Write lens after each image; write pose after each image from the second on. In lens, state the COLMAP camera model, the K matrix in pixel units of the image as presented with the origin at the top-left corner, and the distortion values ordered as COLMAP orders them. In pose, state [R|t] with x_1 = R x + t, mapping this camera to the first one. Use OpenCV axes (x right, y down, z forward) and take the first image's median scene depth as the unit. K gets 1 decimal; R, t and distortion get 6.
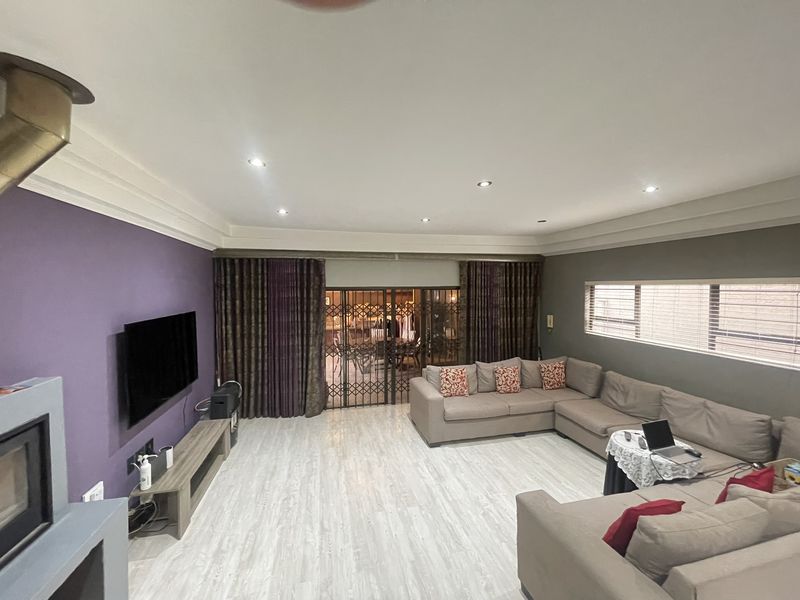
lens RADIAL K [[320.5, 0, 396.7], [0, 320.5, 297.7], [0, 0, 1]] dist [-0.000786, 0.000053]
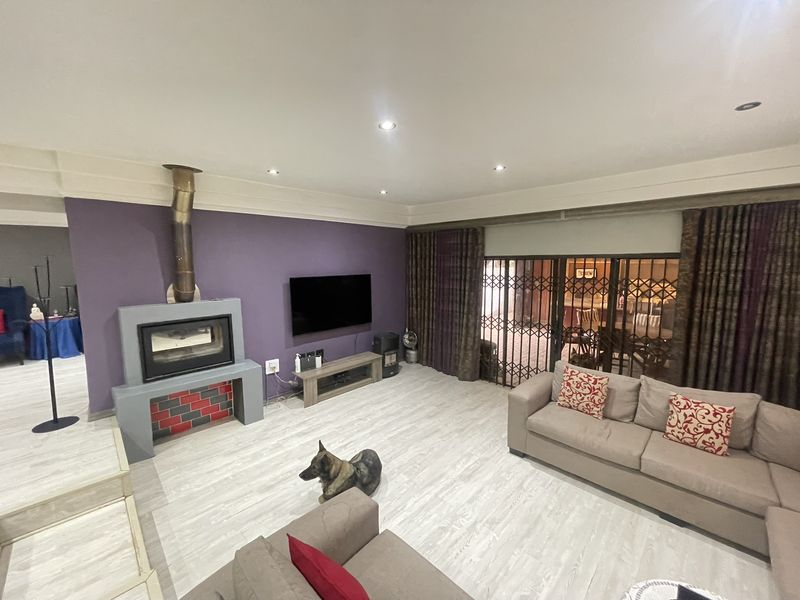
lens RADIAL K [[320.5, 0, 398.0], [0, 320.5, 296.9], [0, 0, 1]] dist [-0.000786, 0.000053]
pose [[0.543441, 0.098209, -0.833683, 0.494865], [-0.024008, 0.994545, 0.101509, -0.002619], [0.839104, -0.035149, 0.542834, 0.276729]]
